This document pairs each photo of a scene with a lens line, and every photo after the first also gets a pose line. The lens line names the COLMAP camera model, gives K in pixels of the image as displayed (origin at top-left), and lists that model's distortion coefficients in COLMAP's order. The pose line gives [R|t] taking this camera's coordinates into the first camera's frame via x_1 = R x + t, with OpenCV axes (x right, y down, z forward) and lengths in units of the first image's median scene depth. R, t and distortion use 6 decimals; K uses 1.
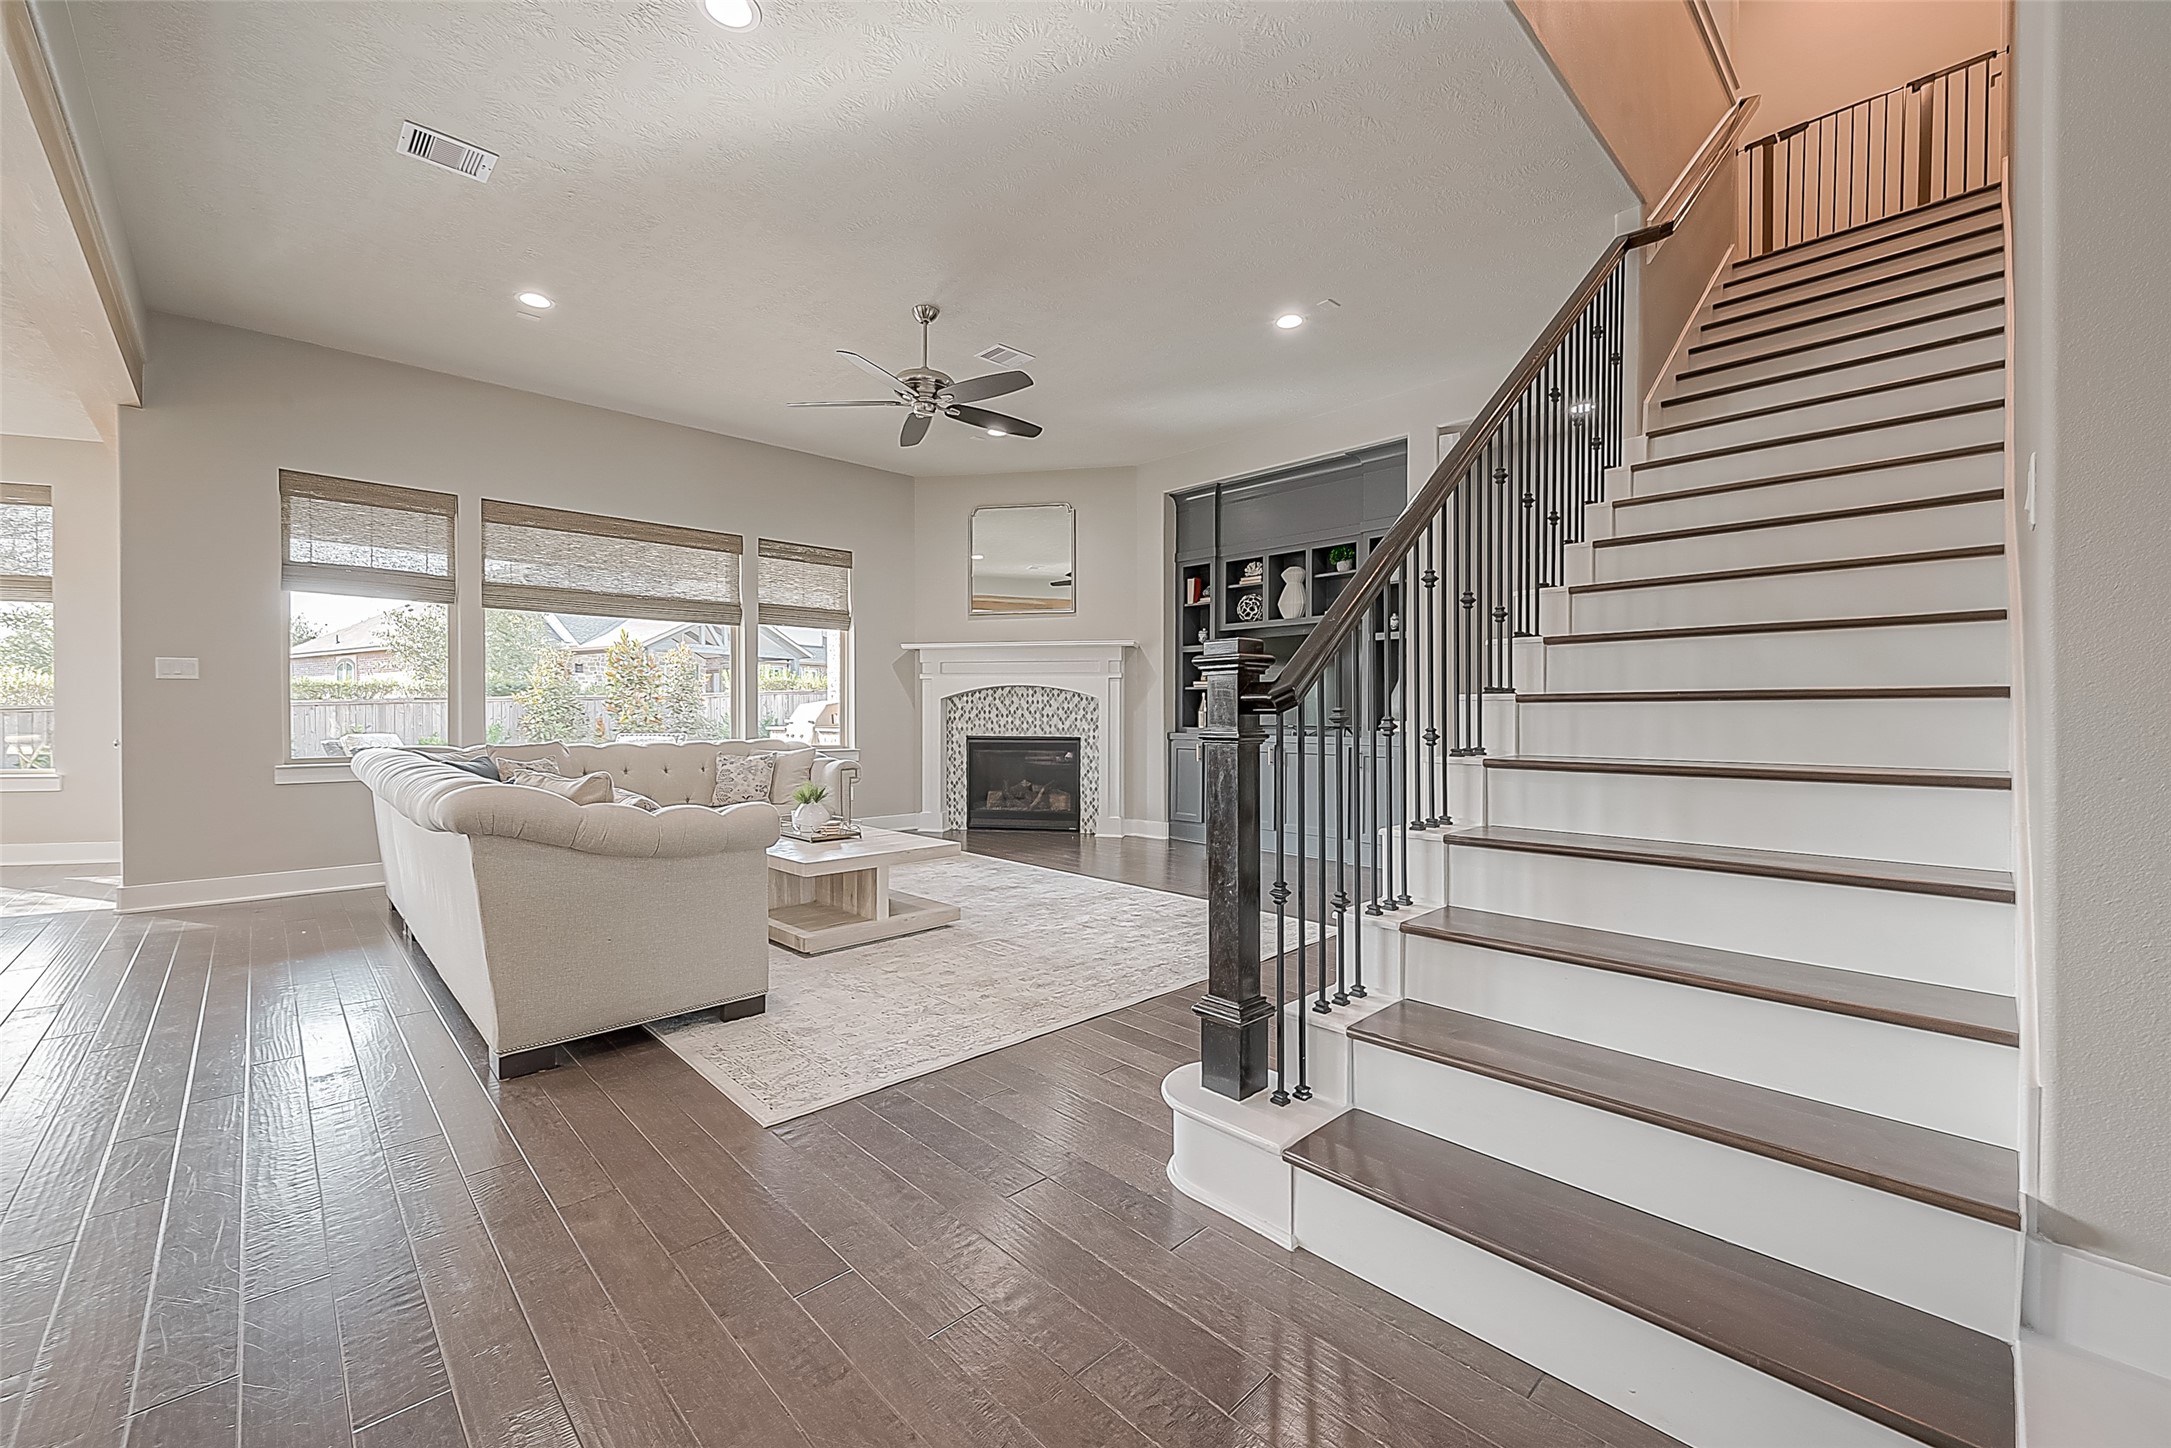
lens RADIAL K [[864.1, 0, 1086.8], [0, 864.1, 716.8], [0, 0, 1]] dist [0.001221, -0.000677]
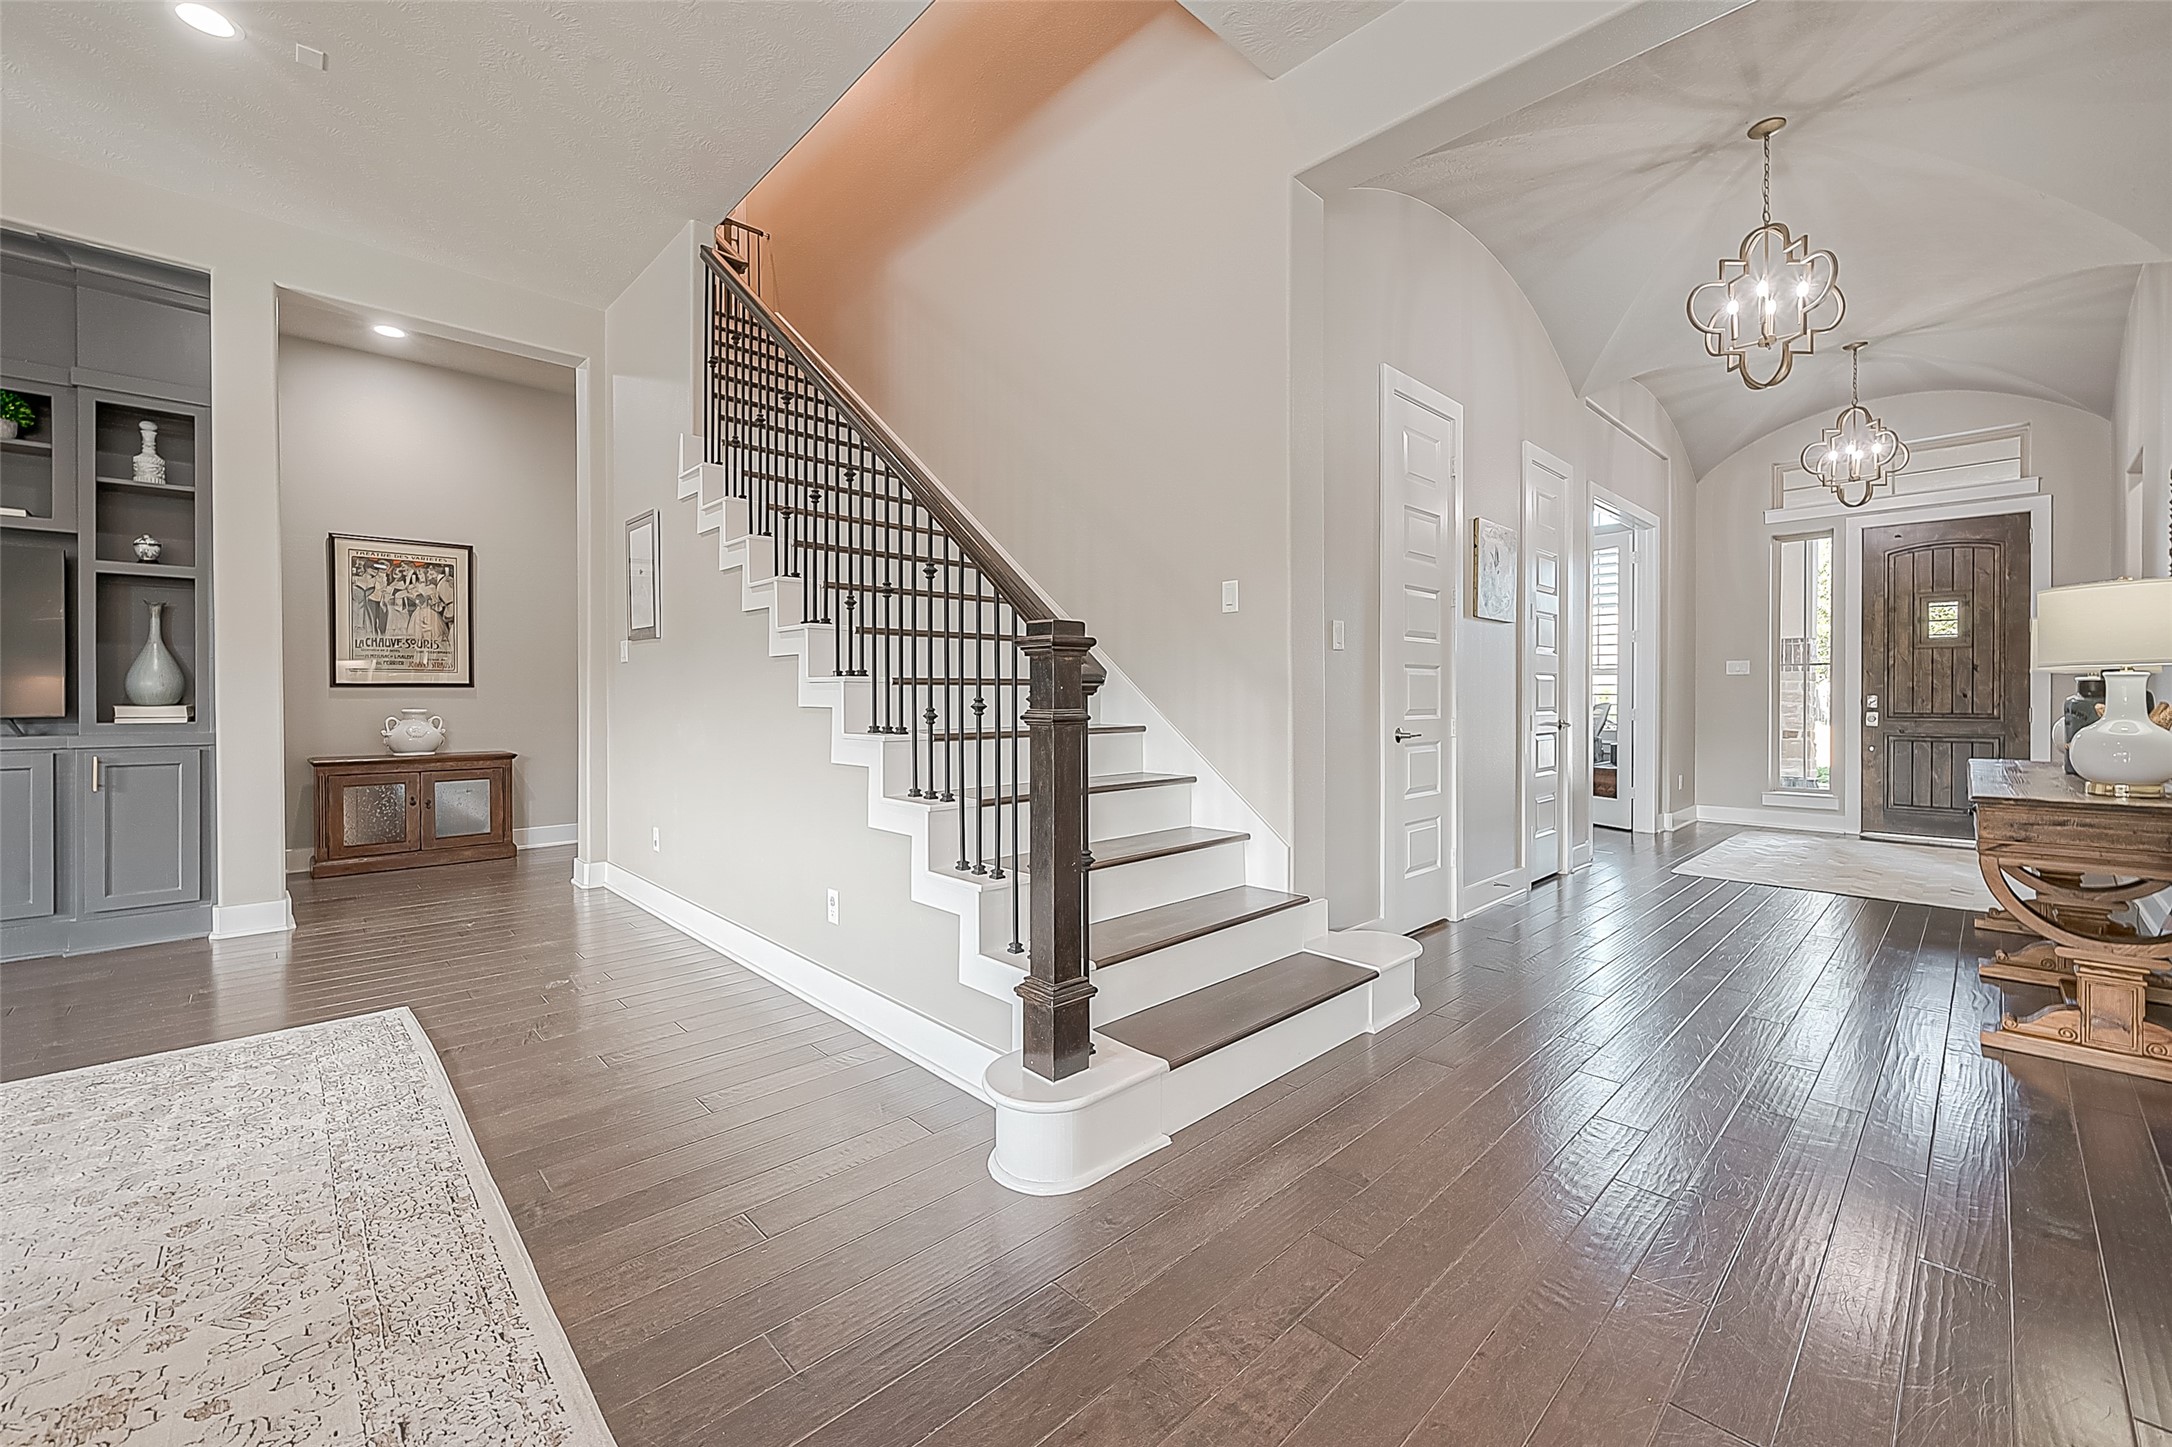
lens RADIAL K [[864.5, 0, 1090.8], [0, 864.5, 703.5], [0, 0, 1]] dist [0.001221, -0.000677]
pose [[0.002144, -0.011579, 0.999931, -0.242309], [0.005593, 0.999917, 0.011567, -0.000441], [-0.999982, 0.005568, 0.002209, 0.283285]]
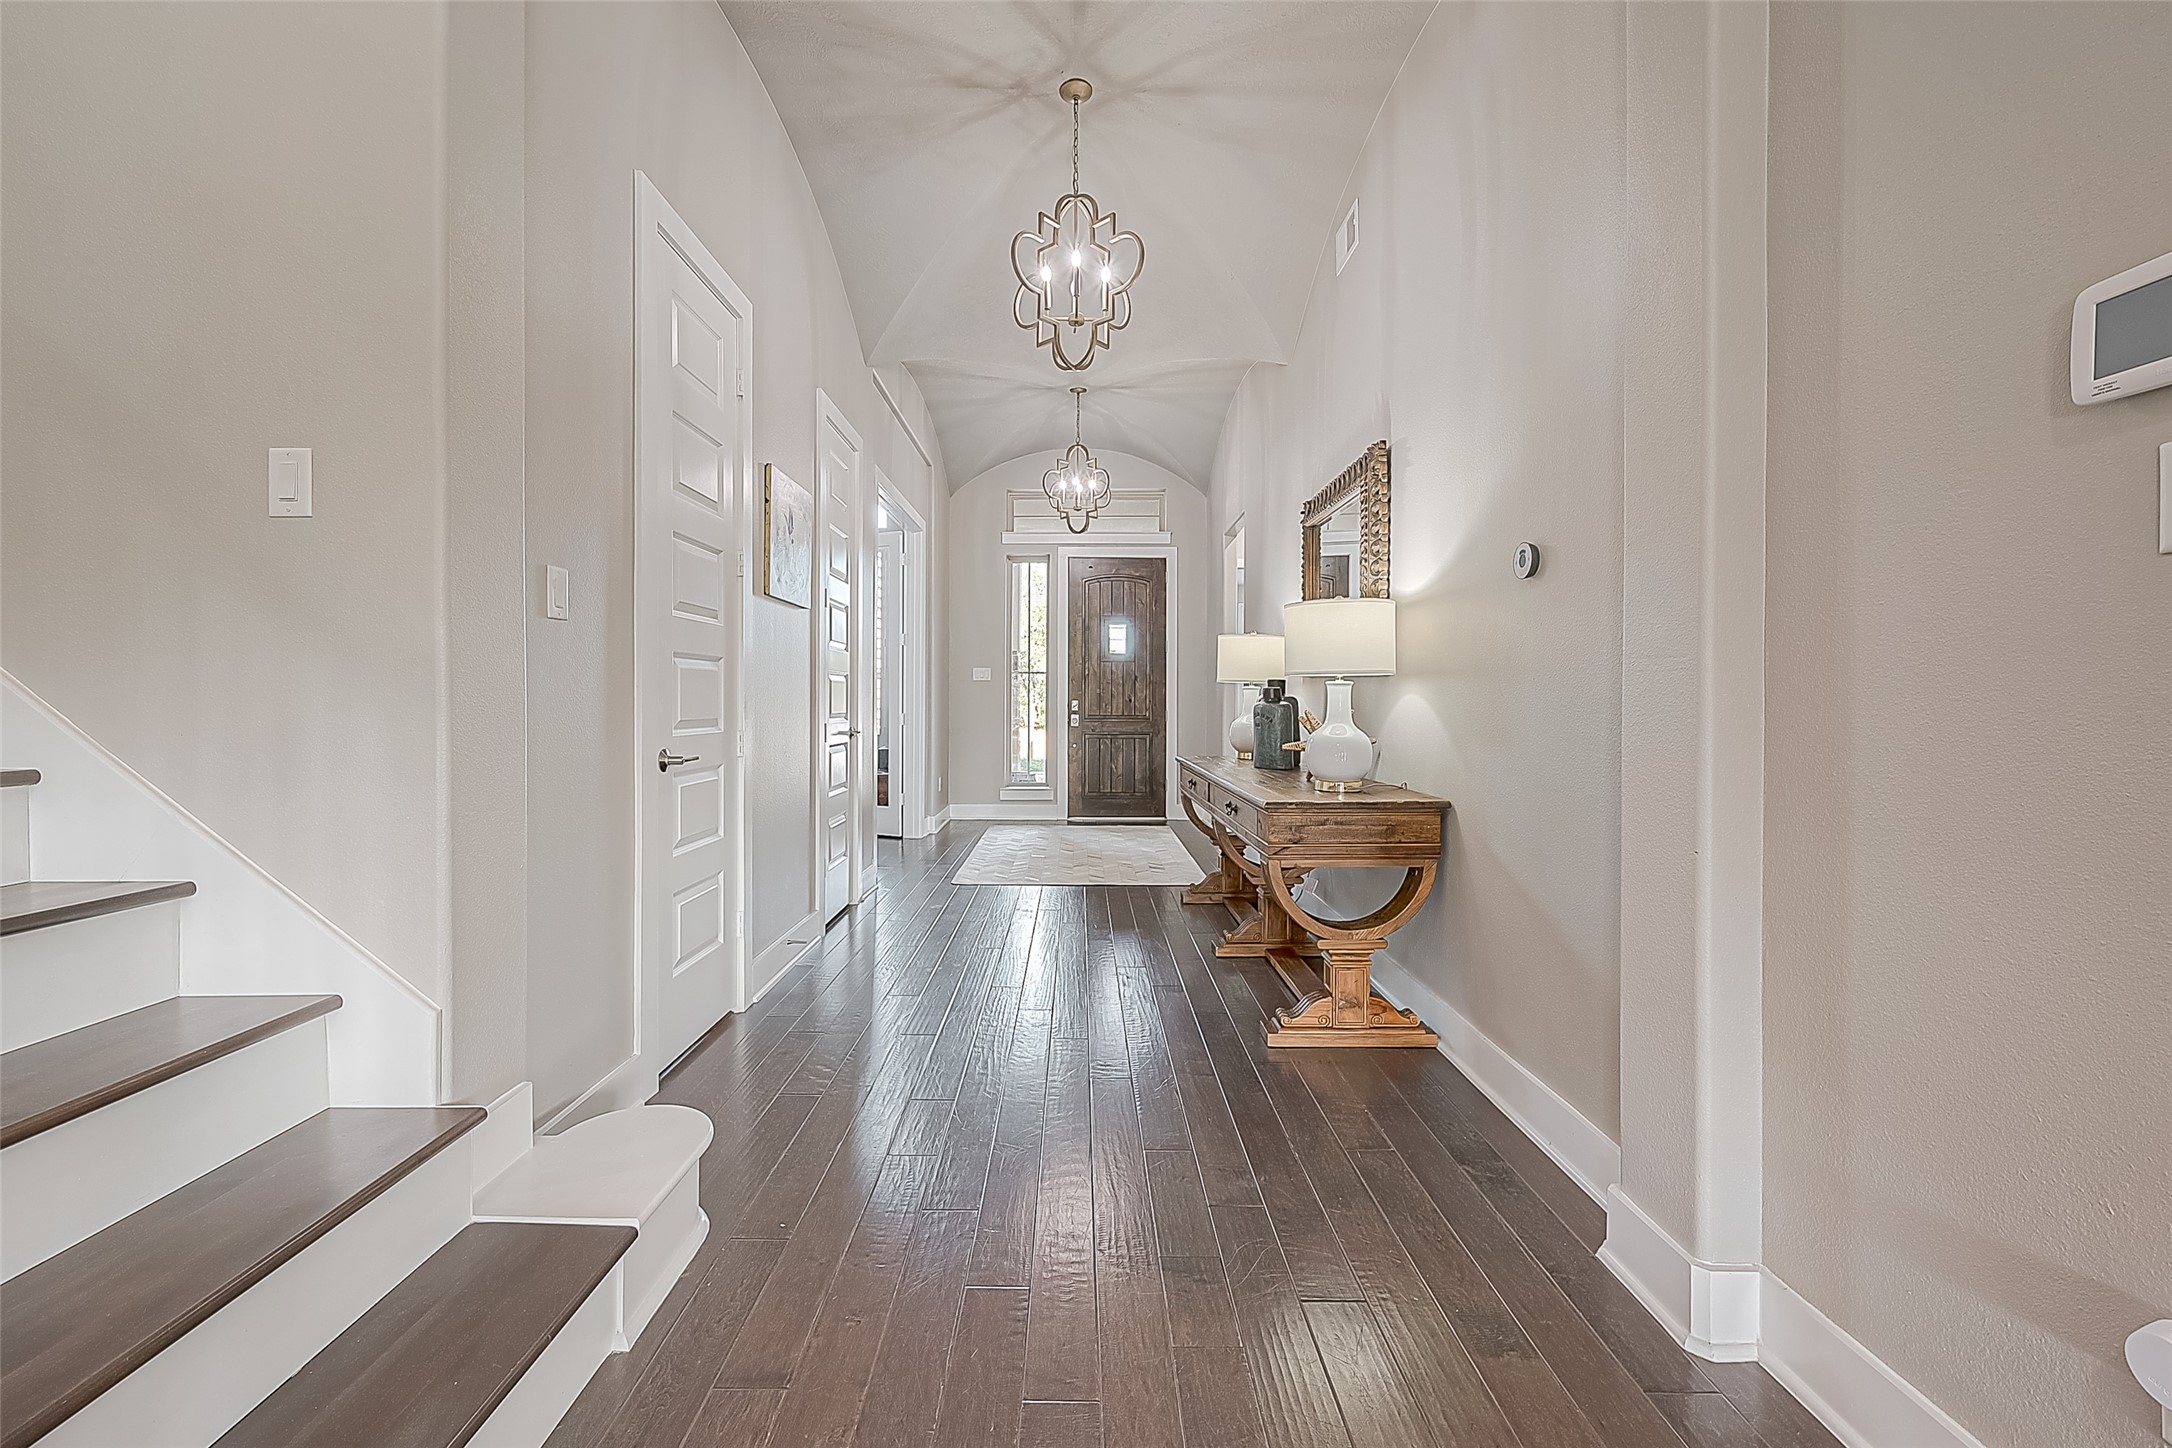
lens RADIAL K [[864.5, 0, 1074.7], [0, 864.5, 703.0], [0, 0, 1]] dist [0.001221, -0.000677]
pose [[-0.718312, -0.008731, 0.695666, -0.063538], [-0.003306, 0.999953, 0.009136, -0.000199], [-0.695713, 0.004263, -0.718307, 0.227649]]
